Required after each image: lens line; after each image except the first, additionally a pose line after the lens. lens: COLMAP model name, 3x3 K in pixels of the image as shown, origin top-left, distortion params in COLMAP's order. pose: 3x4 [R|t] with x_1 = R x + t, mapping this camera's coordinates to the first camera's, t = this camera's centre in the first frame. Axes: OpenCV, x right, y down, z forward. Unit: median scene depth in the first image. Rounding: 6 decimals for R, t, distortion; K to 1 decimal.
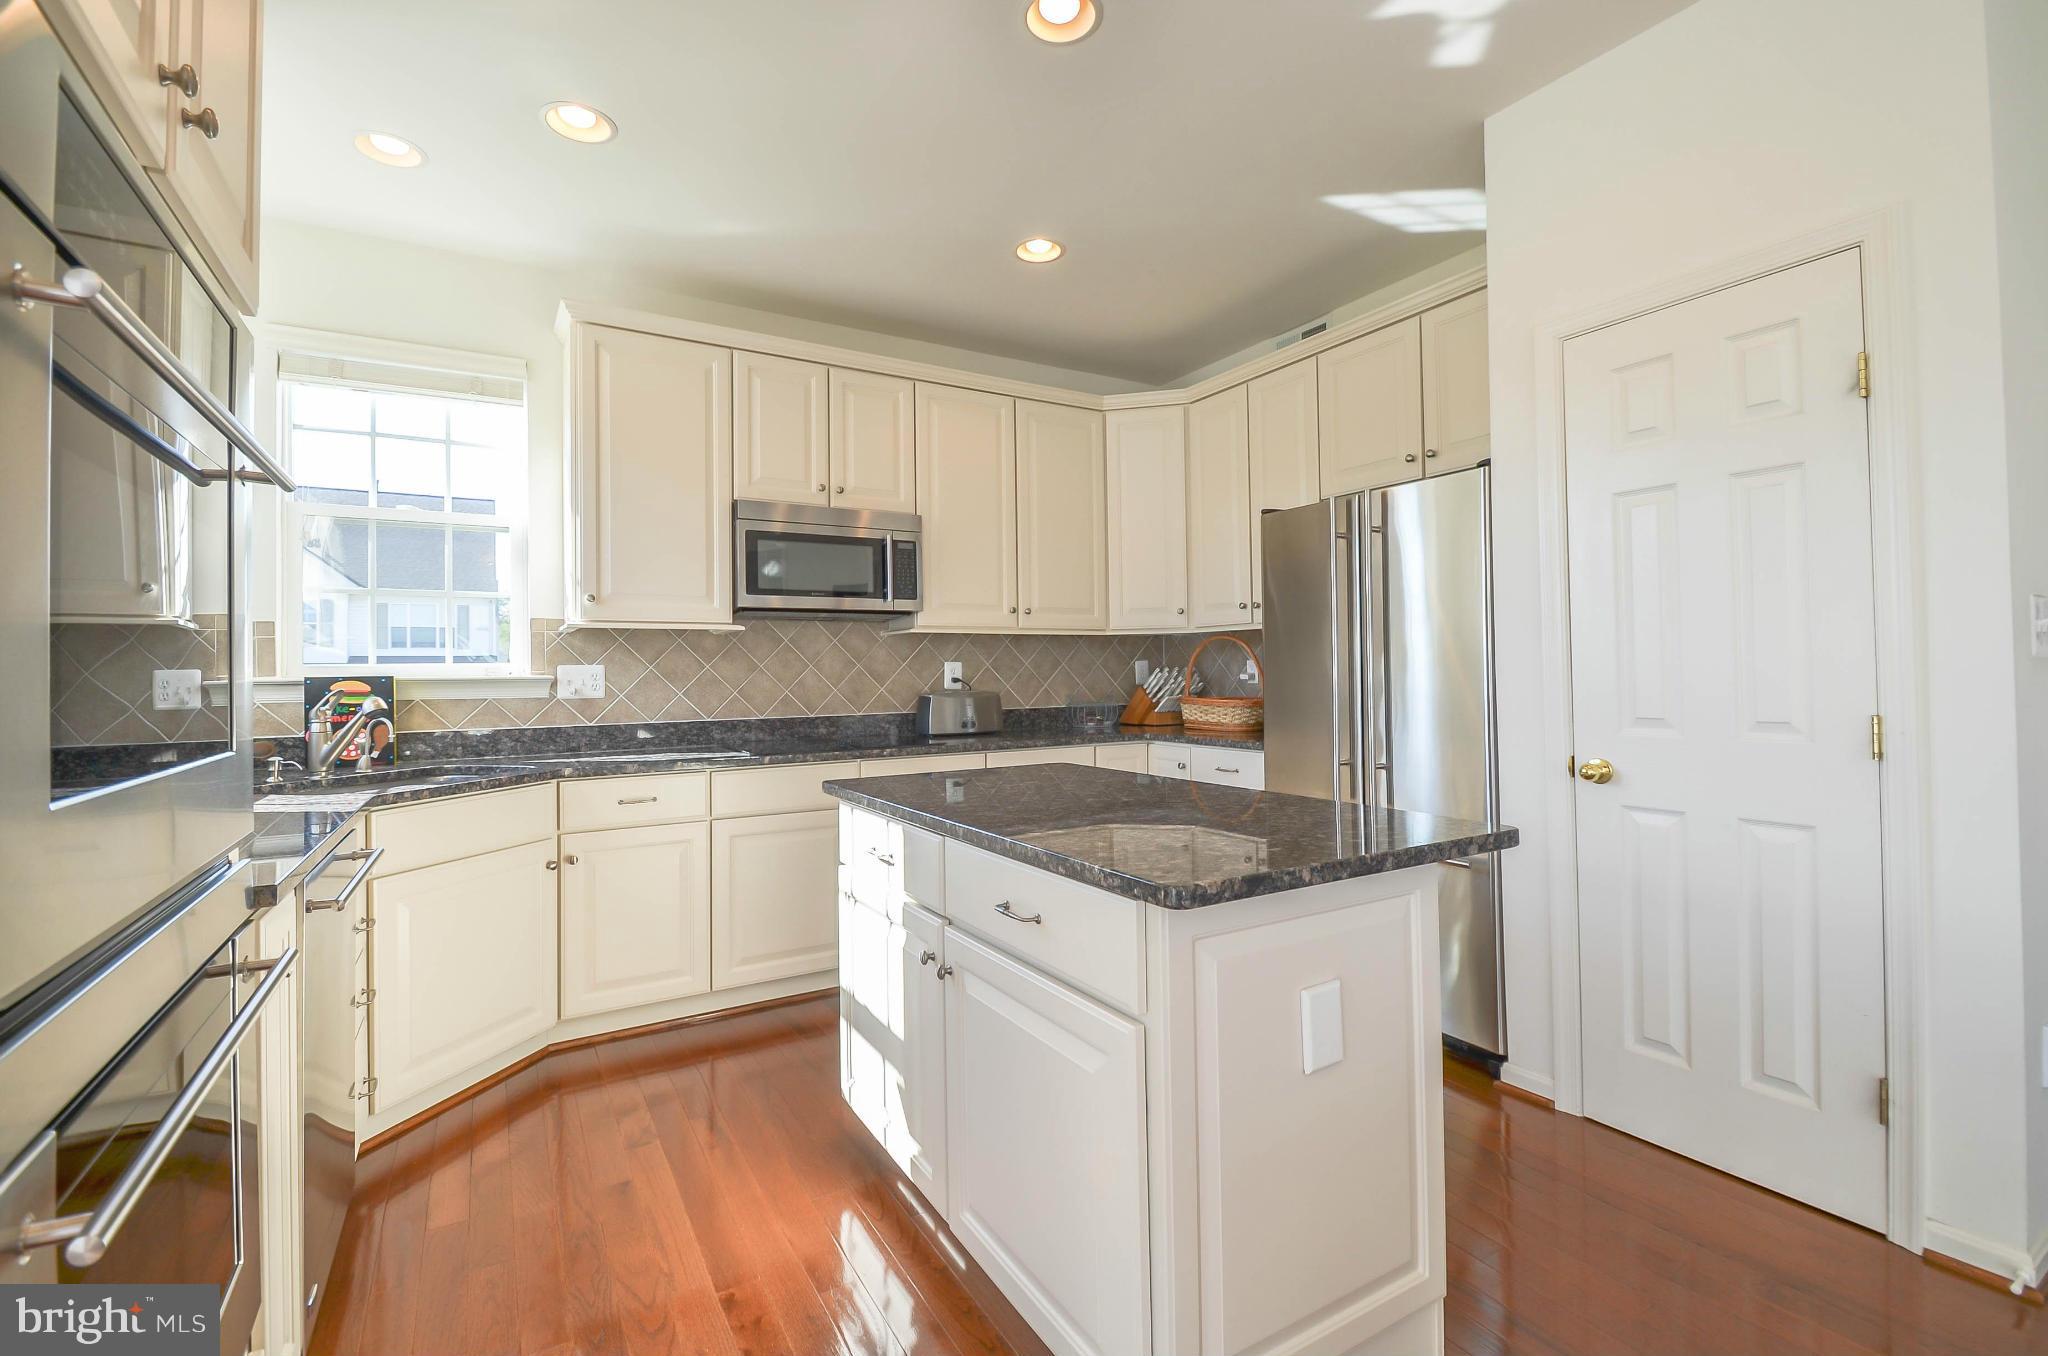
lens RADIAL K [[886.4, 0, 1020.4], [0, 886.4, 658.4], [0, 0, 1]] dist [0.015613, -0.018144]
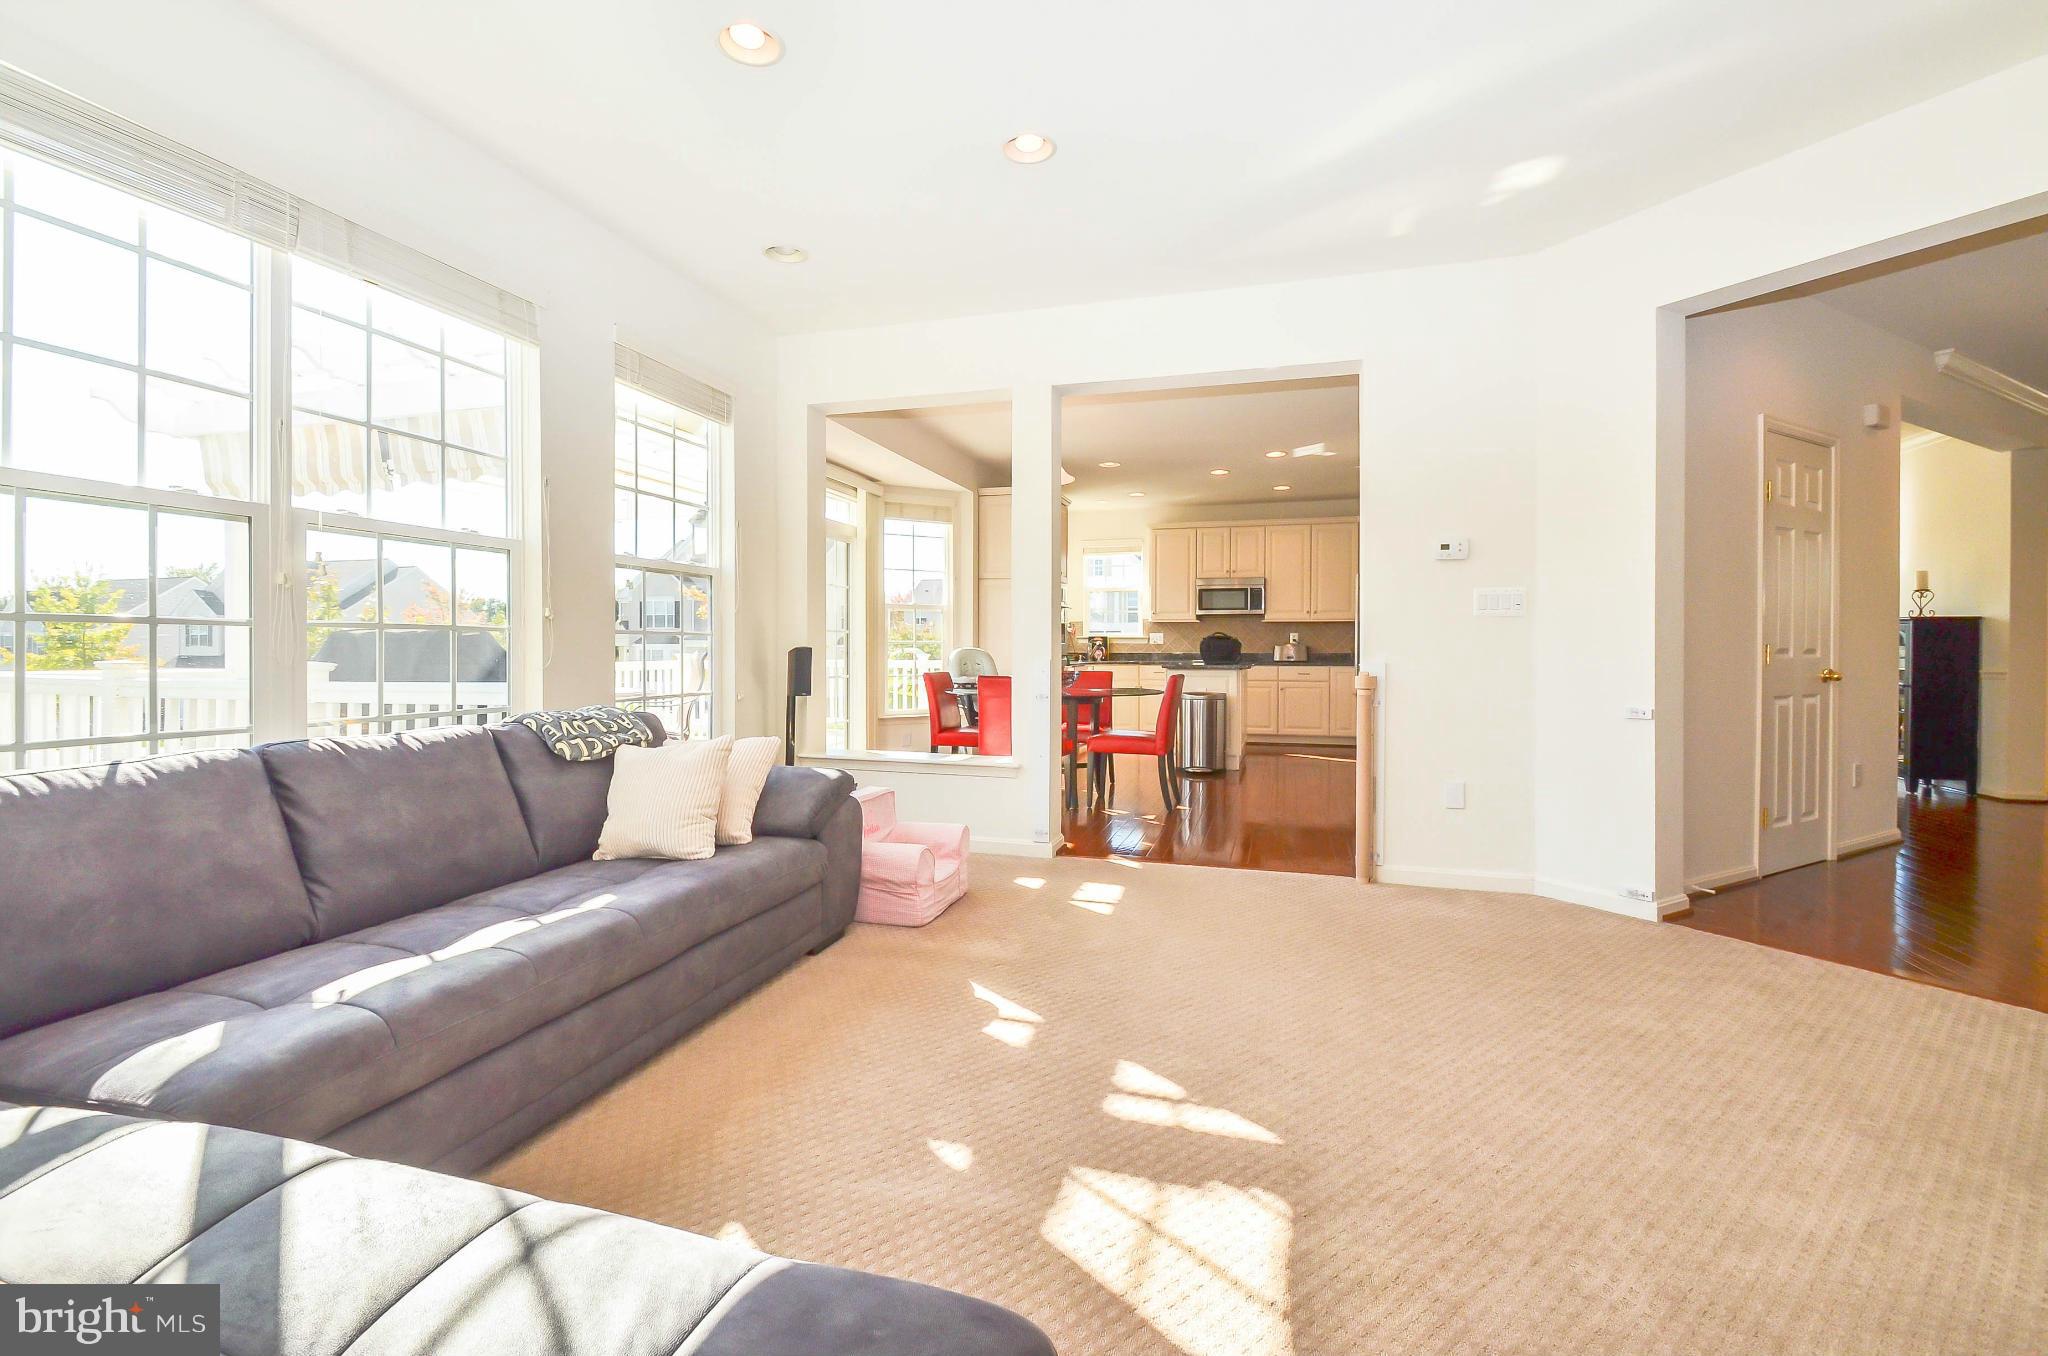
lens RADIAL K [[886.4, 0, 1020.4], [0, 886.4, 658.4], [0, 0, 1]] dist [0.015613, -0.018144]
pose [[0.677650, 0.026720, -0.734899, 1.391449], [-0.001398, 0.999385, 0.035048, -0.012243], [0.735383, -0.022723, 0.677270, -1.388481]]
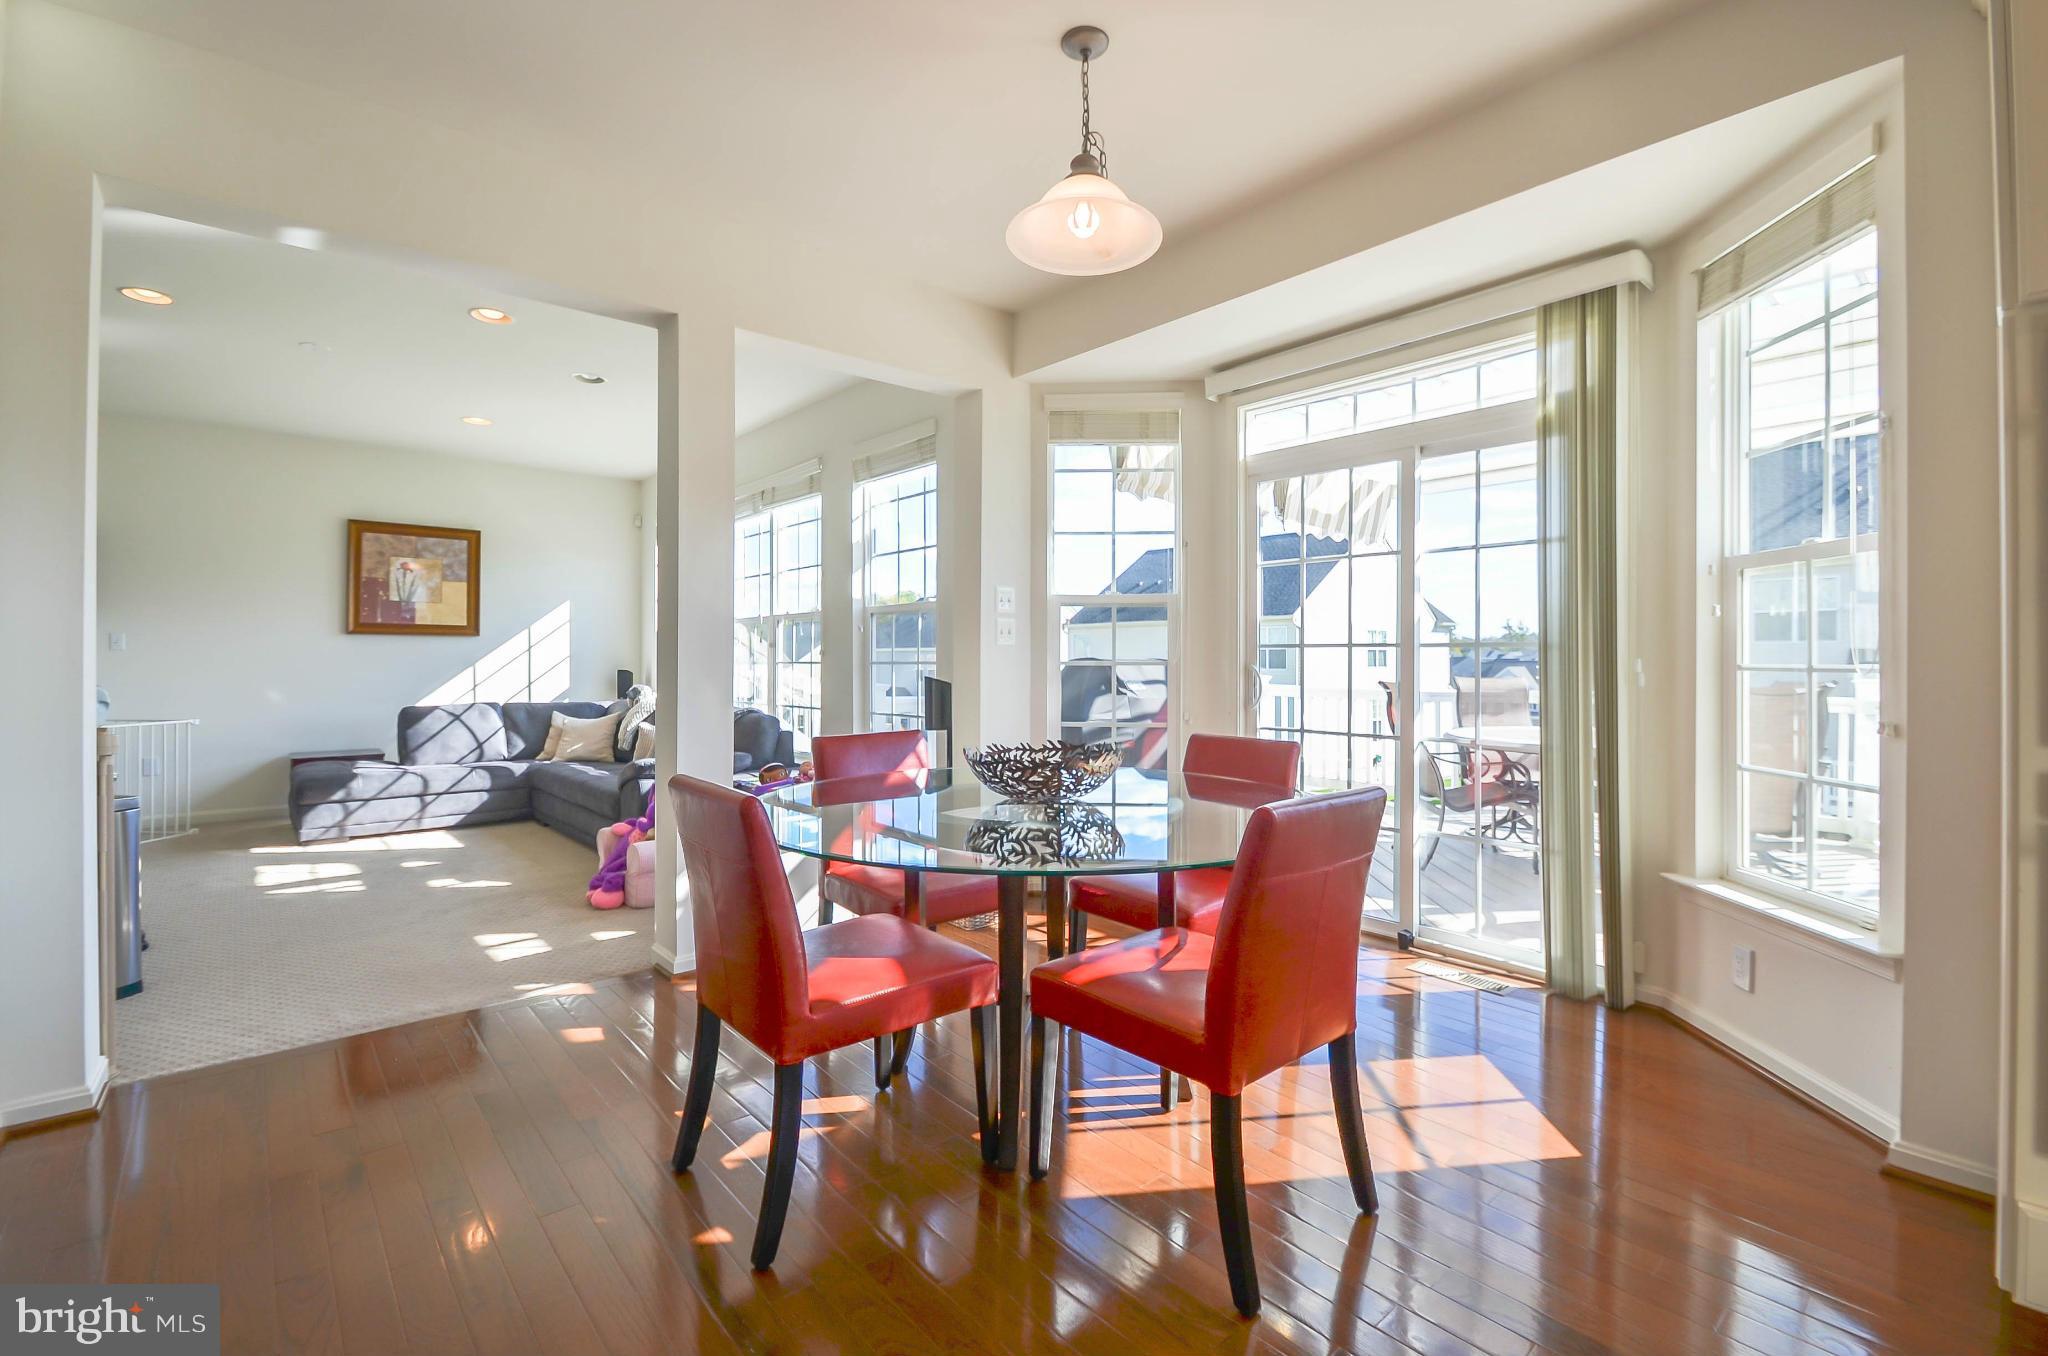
lens RADIAL K [[886.4, 0, 1020.4], [0, 886.4, 658.4], [0, 0, 1]] dist [0.015613, -0.018144]
pose [[-0.985358, 0.016163, -0.169727, 0.307451], [0.018068, 0.999790, -0.009687, 0.008410], [0.169535, -0.012612, -0.985443, 0.433034]]
